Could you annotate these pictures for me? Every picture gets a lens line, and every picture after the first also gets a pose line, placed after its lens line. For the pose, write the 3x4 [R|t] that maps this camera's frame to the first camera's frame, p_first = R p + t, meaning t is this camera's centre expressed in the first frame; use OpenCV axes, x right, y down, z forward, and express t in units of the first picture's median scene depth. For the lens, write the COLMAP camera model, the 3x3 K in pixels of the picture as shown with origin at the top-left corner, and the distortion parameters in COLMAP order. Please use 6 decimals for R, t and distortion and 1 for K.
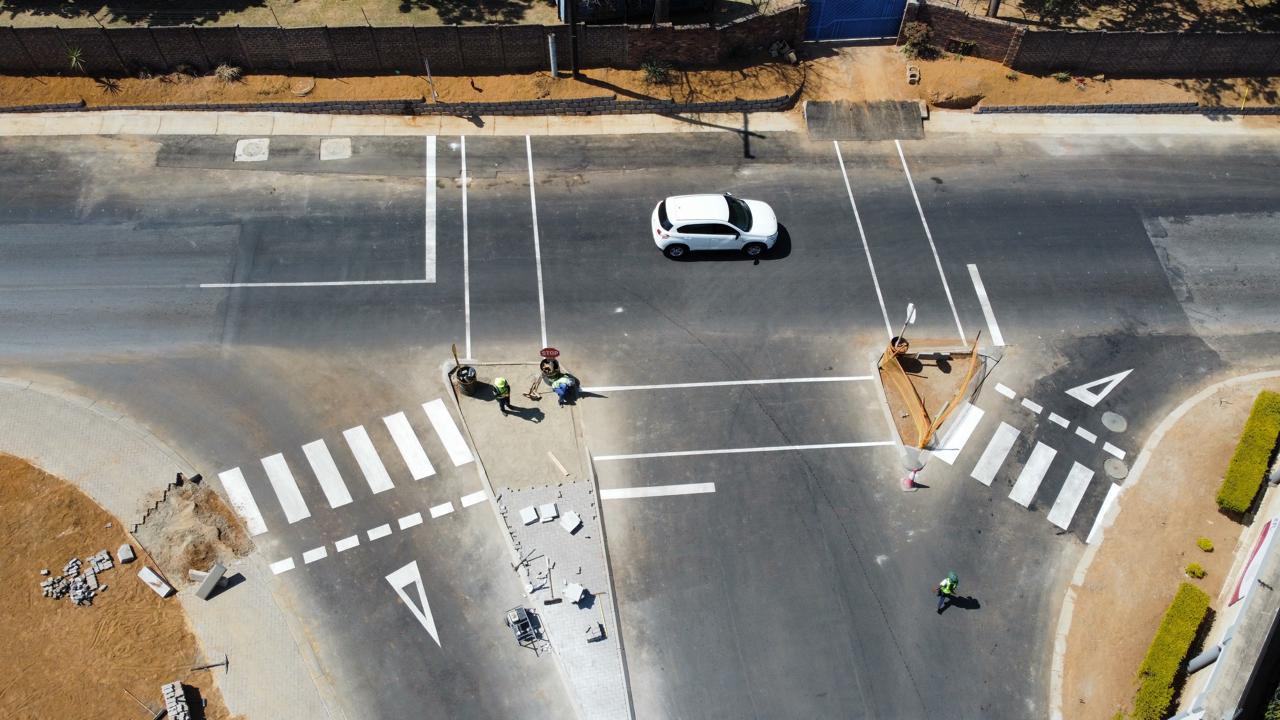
lens RADIAL K [[977.7, 0, 638.4], [0, 977.7, 365.1], [0, 0, 1]] dist [-0.004956, 0.004198]
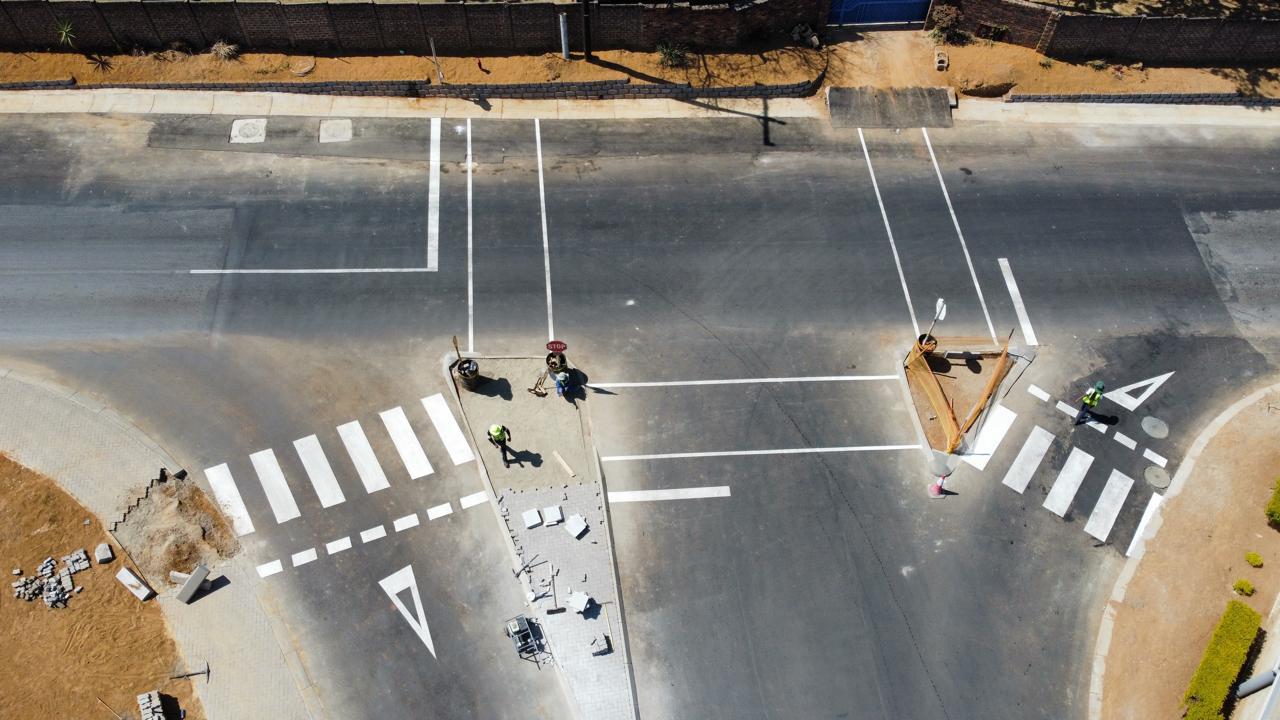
lens RADIAL K [[977.7, 0, 638.3], [0, 977.7, 364.8], [0, 0, 1]] dist [-0.004956, 0.004198]
pose [[0.999878, 0.012526, -0.009280, -0.002589], [-0.012525, 0.999922, 0.000122, 0.004097], [0.009280, -0.000005, 0.999957, 0.054712]]
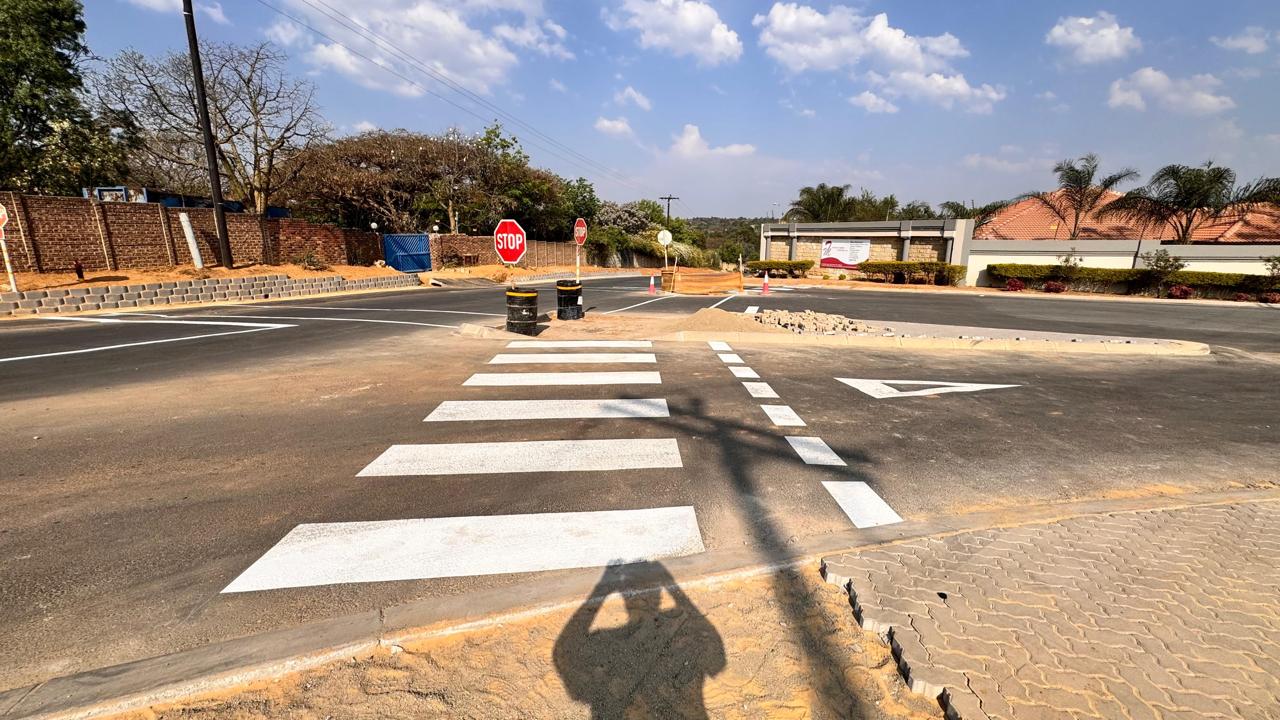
lens RADIAL K [[513.7, 0, 647.3], [0, 513.7, 360.7], [0, 0, 1]] dist [-0.000361, -0.000197]
pose [[0.356957, -0.231821, 0.904898, -0.435034], [0.786704, 0.596924, -0.157410, 0.142482], [-0.503665, 0.768076, 0.395451, 0.835240]]
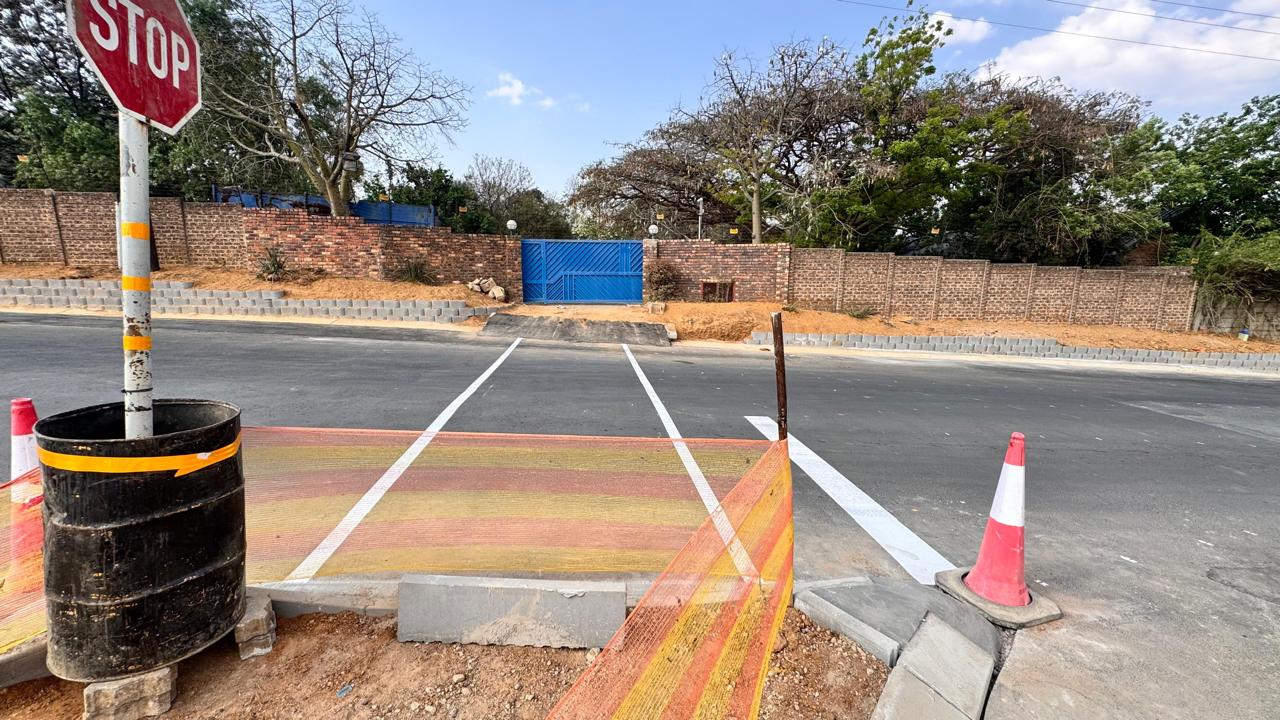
lens RADIAL K [[513.7, 0, 638.7], [0, 513.7, 360.9], [0, 0, 1]] dist [-0.000361, -0.000197]
pose [[0.999919, 0.000038, 0.012721, 0.327063], [0.009304, 0.679776, -0.733361, 0.019135], [-0.008675, 0.733420, 0.679721, 0.959510]]
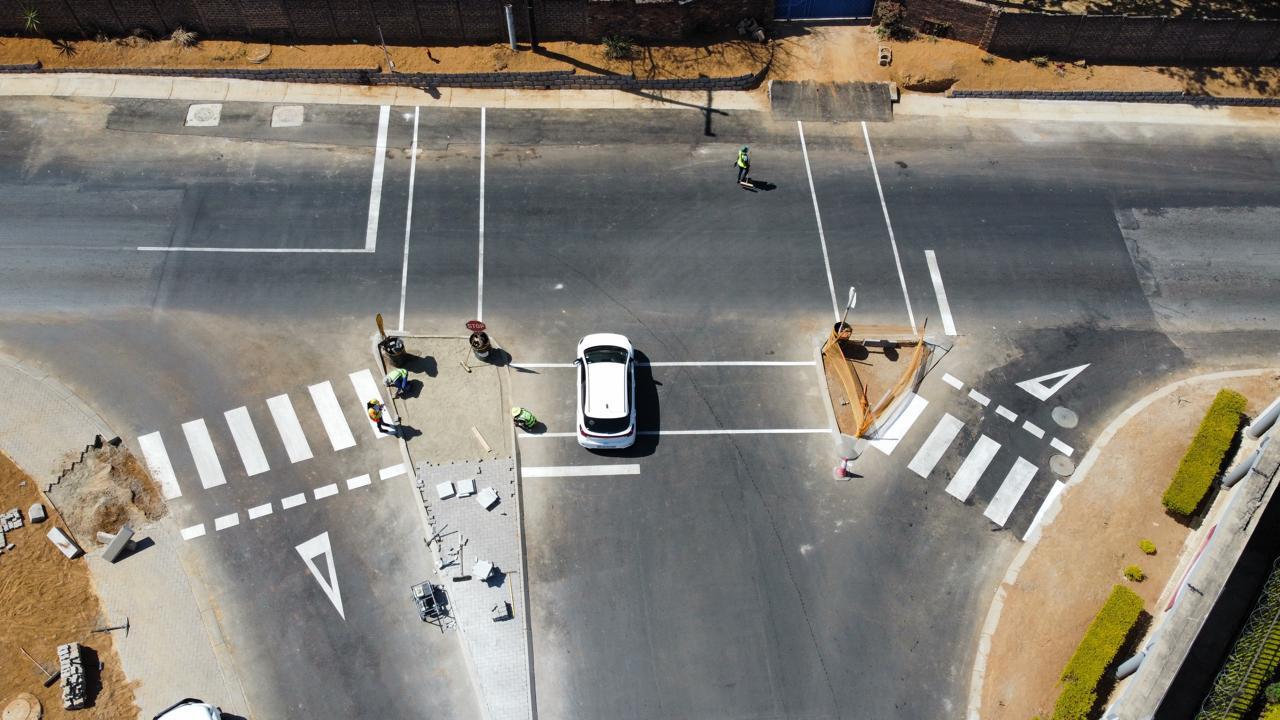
lens RADIAL K [[977.7, 0, 638.0], [0, 977.7, 366.0], [0, 0, 1]] dist [-0.004956, 0.004198]
pose [[0.998900, 0.032525, -0.033781, 0.099337], [-0.032313, 0.999455, 0.006793, 0.014895], [0.033984, -0.005694, 0.999406, 0.025932]]
